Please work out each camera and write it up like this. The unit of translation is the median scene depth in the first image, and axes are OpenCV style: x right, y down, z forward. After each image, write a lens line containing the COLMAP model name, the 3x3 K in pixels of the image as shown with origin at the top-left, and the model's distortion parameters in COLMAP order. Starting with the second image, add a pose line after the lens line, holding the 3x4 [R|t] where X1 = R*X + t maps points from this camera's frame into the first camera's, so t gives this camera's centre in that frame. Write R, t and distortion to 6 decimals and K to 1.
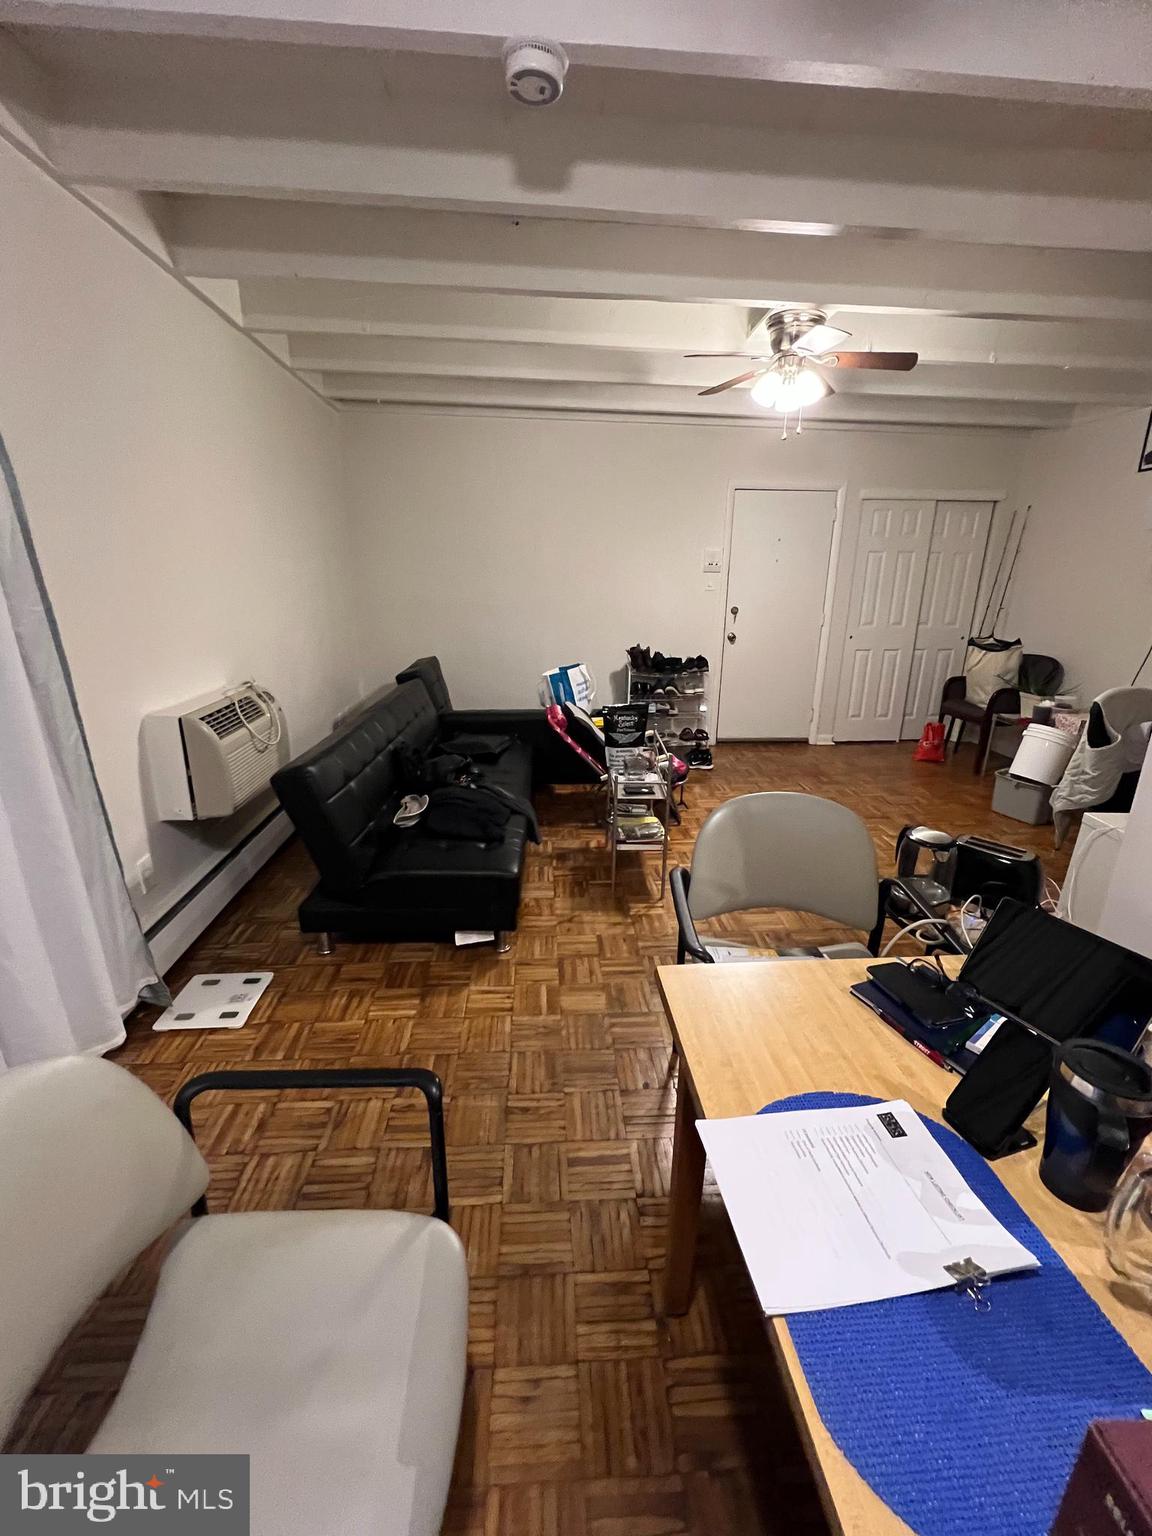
lens RADIAL K [[635.0, 0, 585.4], [0, 635.0, 768.4], [0, 0, 1]] dist [-0.002990, 0.001105]
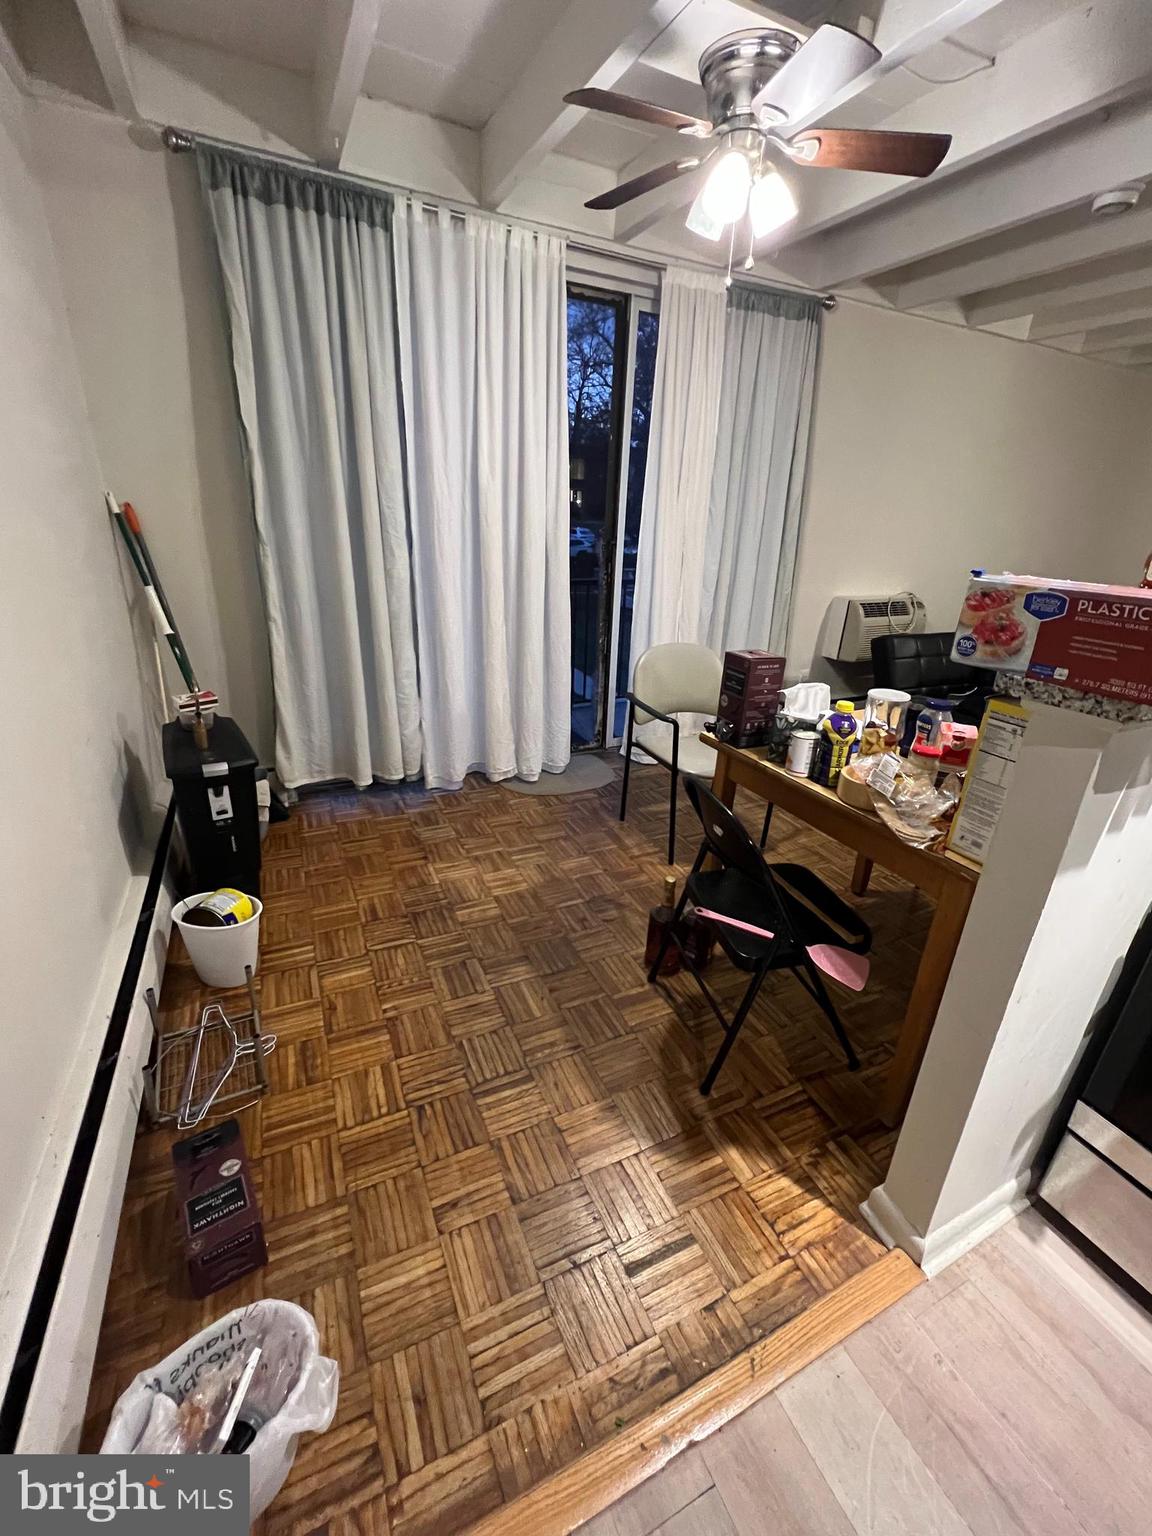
lens RADIAL K [[635.0, 0, 582.6], [0, 635.0, 765.4], [0, 0, 1]] dist [-0.002990, 0.001105]
pose [[0.370422, 0.346694, -0.861737, 0.764447], [-0.300589, 0.922554, 0.241952, 0.137663], [0.878882, 0.169404, 0.445947, -0.382998]]
